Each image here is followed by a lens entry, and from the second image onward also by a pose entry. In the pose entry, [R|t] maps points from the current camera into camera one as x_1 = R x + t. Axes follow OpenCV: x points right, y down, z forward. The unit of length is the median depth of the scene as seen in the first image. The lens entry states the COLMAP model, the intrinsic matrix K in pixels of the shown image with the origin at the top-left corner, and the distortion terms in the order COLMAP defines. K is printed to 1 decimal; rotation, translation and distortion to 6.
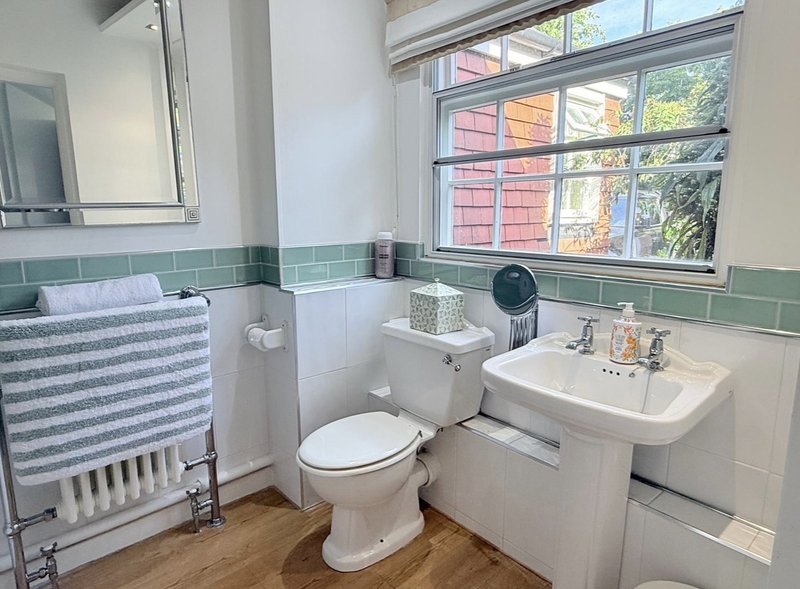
lens RADIAL K [[482.3, 0, 397.6], [0, 482.3, 294.4], [0, 0, 1]] dist [-0.007875, -0.000188]
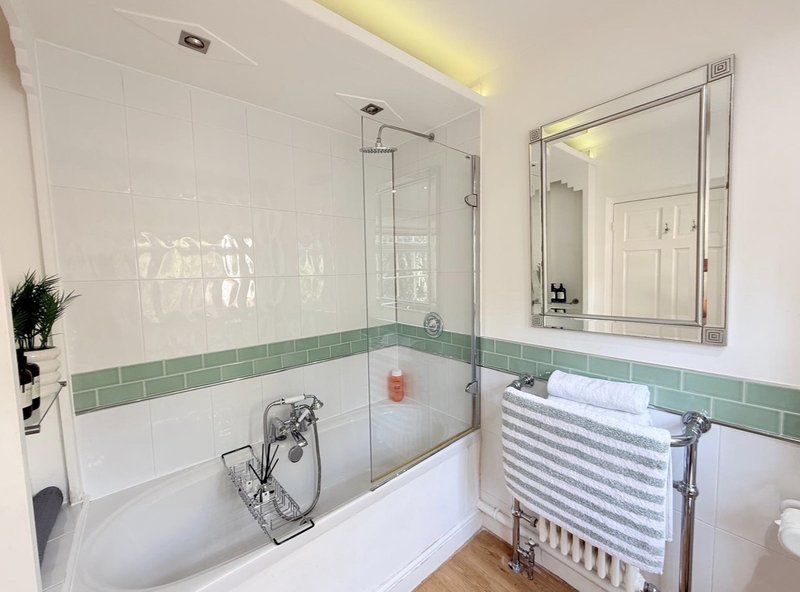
lens RADIAL K [[321.2, 0, 397.8], [0, 321.2, 292.3], [0, 0, 1]] dist [-0.007338, 0.000048]
pose [[-0.023632, 0.075010, -0.996903, 0.200743], [-0.154925, 0.984860, 0.077776, -0.242346], [0.987644, 0.156283, -0.011654, 0.510809]]
